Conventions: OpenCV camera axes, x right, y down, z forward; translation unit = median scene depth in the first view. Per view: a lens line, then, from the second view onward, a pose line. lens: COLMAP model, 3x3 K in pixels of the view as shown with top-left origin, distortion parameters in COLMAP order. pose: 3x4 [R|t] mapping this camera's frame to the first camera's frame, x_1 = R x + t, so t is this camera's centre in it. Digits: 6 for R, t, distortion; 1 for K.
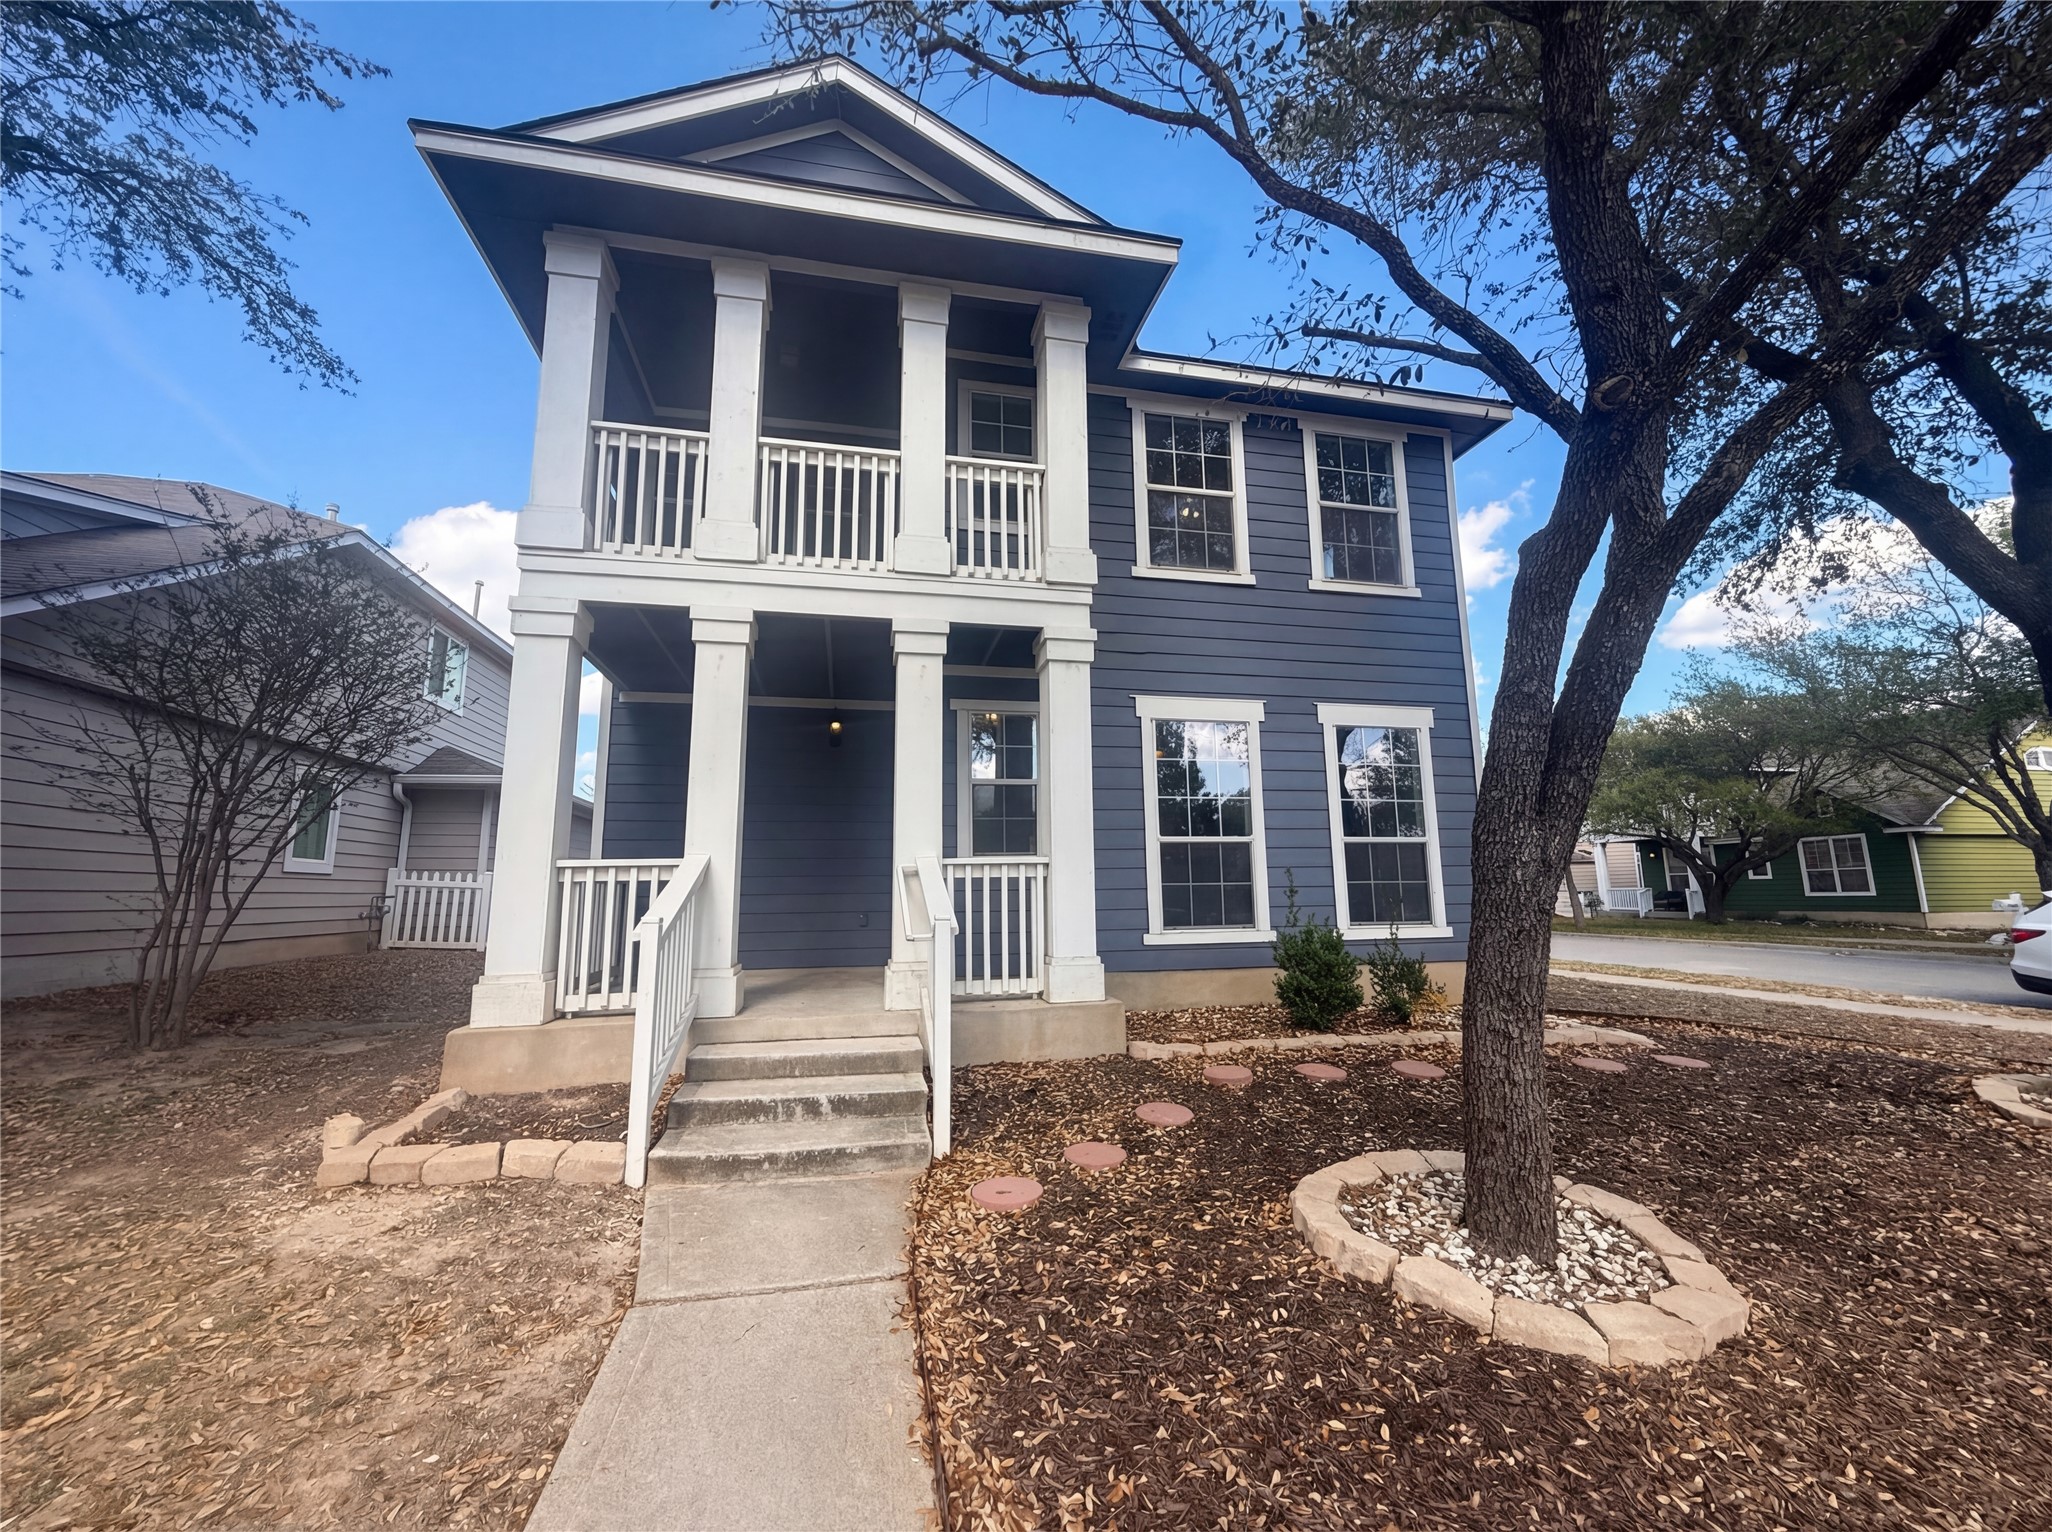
lens RADIAL K [[812.6, 0, 1020.6], [0, 812.6, 764.6], [0, 0, 1]] dist [-0.002183, -0.000560]
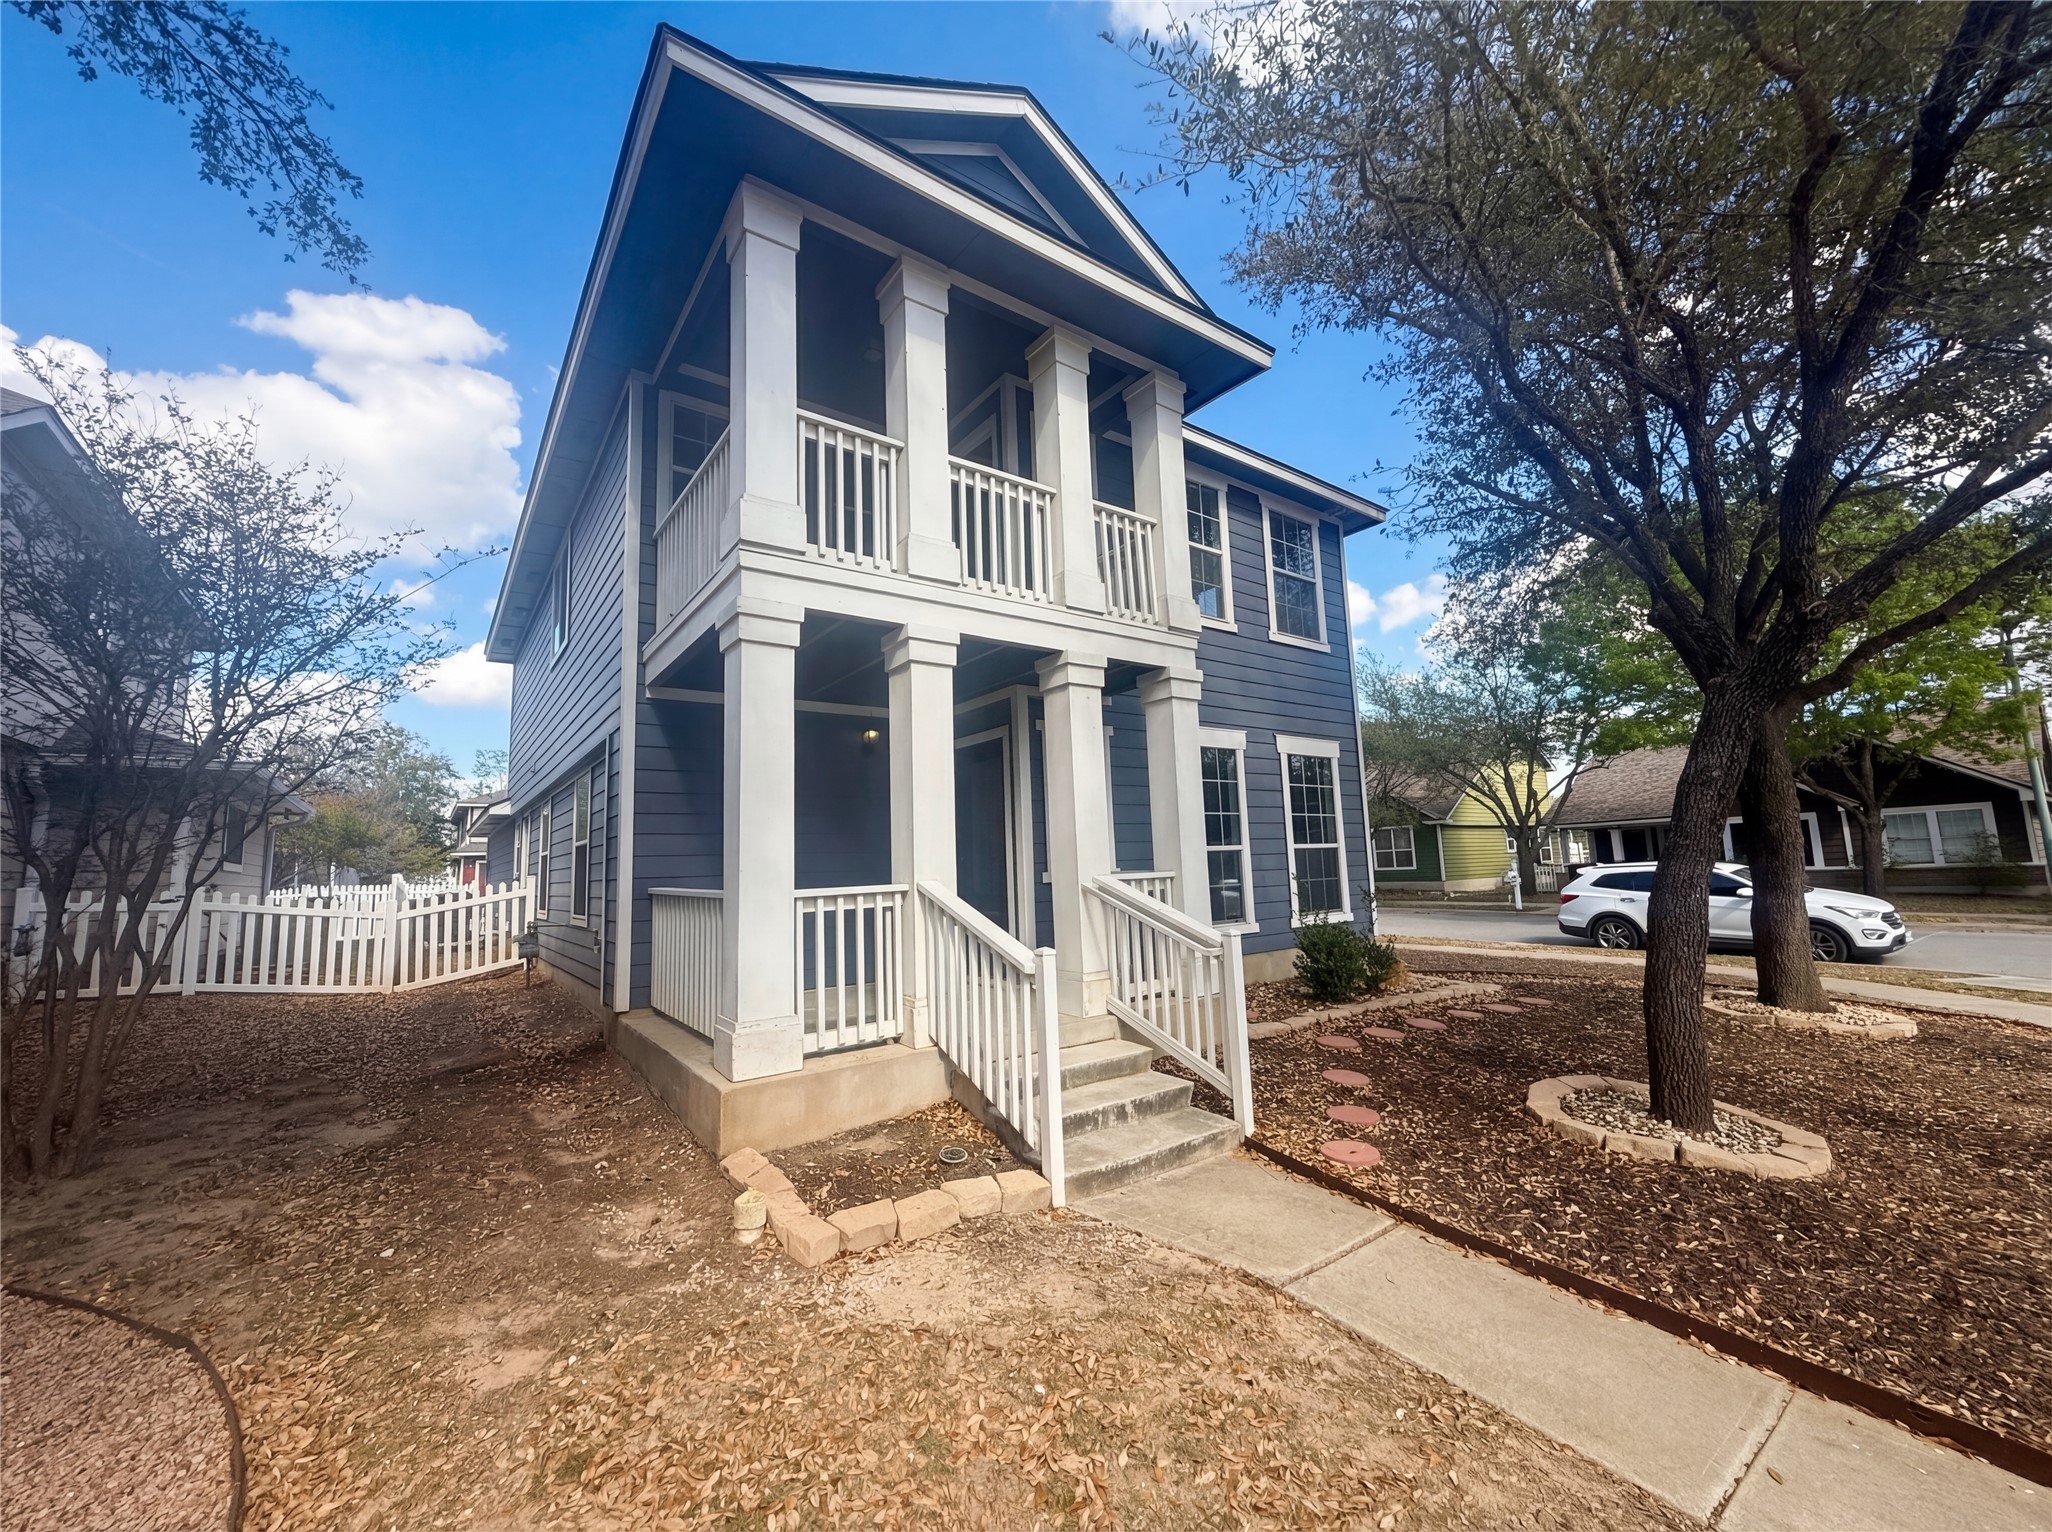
lens RADIAL K [[812.6, 0, 1022.3], [0, 812.6, 765.0], [0, 0, 1]] dist [-0.002183, -0.000560]
pose [[0.913799, 0.031301, 0.404958, -0.569696], [-0.040983, 0.999043, 0.015258, -0.039276], [-0.404093, -0.030539, 0.914208, 0.042433]]
